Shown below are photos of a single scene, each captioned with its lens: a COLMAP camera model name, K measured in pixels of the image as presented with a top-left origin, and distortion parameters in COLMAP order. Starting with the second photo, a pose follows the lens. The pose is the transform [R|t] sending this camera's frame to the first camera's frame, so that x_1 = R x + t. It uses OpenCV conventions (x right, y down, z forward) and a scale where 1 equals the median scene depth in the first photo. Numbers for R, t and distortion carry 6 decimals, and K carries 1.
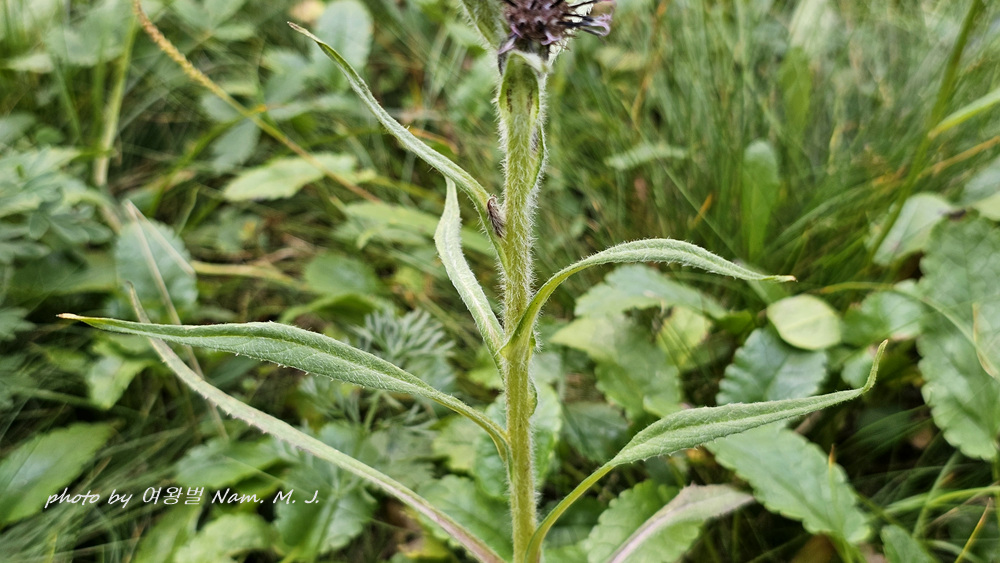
lens RADIAL K [[1431.1, 0, 492.8], [0, 1431.1, 281.4], [0, 0, 1]] dist [0.049320, 0.000000]
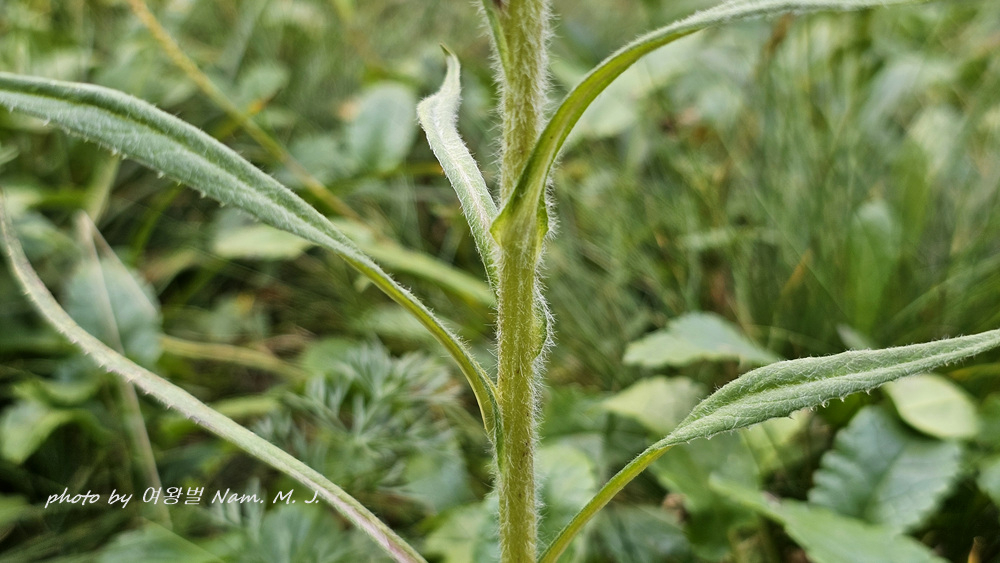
lens RADIAL K [[1431.1, 0, 503.9], [0, 1431.1, 259.3], [0, 0, 1]] dist [0.049320, 0.000000]
pose [[0.996009, 0.072468, -0.052095, 0.043266], [-0.081410, 0.976911, -0.197526, 0.181136], [0.036578, 0.200979, 0.978912, 0.362800]]
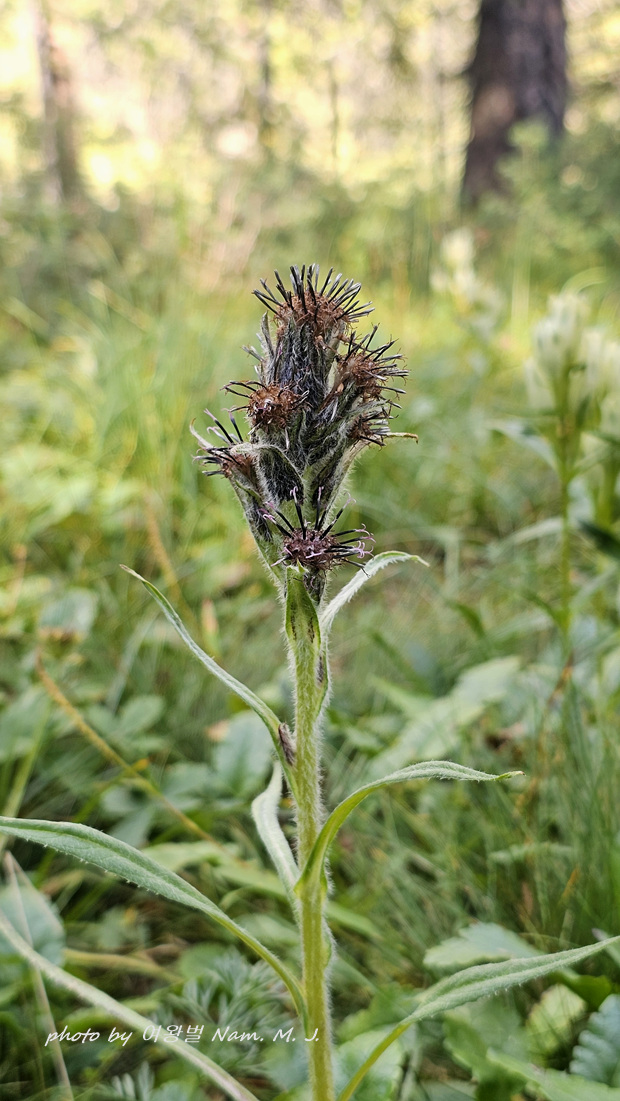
lens RADIAL K [[1575.6, 0, 319.8], [0, 1575.6, 545.7], [0, 0, 1]] dist [0.049320, 0.000000]
pose [[0.993901, 0.026814, -0.106970, 0.139342], [-0.064517, 0.928055, -0.366812, 0.234486], [0.089438, 0.371476, 0.924125, -0.185397]]
